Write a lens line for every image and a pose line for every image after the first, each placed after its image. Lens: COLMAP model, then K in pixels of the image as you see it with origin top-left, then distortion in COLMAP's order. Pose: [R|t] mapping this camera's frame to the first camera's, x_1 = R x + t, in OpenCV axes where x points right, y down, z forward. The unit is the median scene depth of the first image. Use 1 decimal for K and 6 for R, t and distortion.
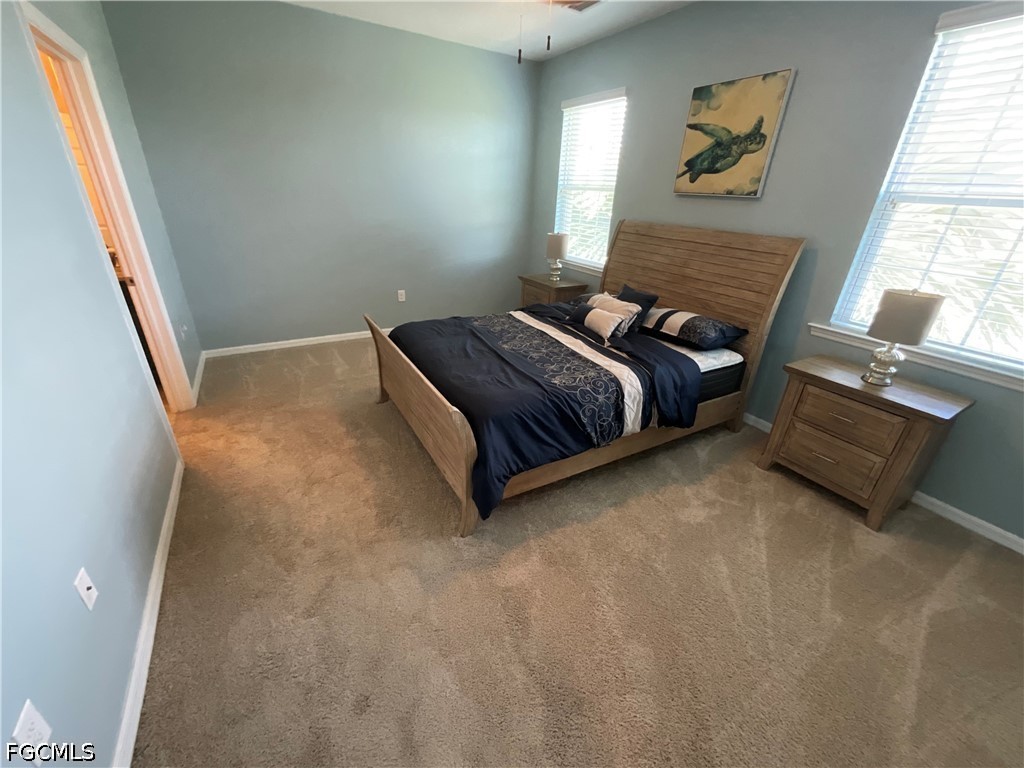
lens RADIAL K [[413.0, 0, 512.0], [0, 413.0, 384.0], [0, 0, 1]] dist [0.000932, -0.000079]
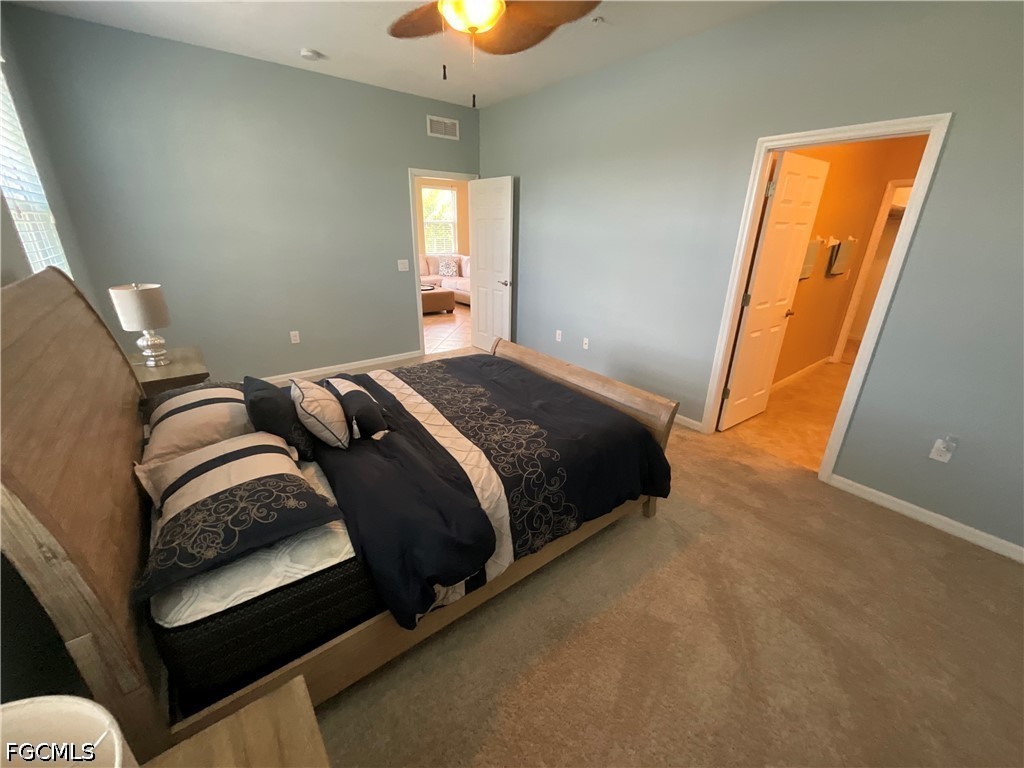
lens RADIAL K [[413.0, 0, 512.0], [0, 413.0, 384.0], [0, 0, 1]] dist [0.000932, -0.000079]
pose [[-0.987991, -0.006339, -0.154380, 0.051367], [-0.114604, 0.700206, 0.704683, -0.676124], [0.103631, 0.713913, -0.692524, 1.449902]]
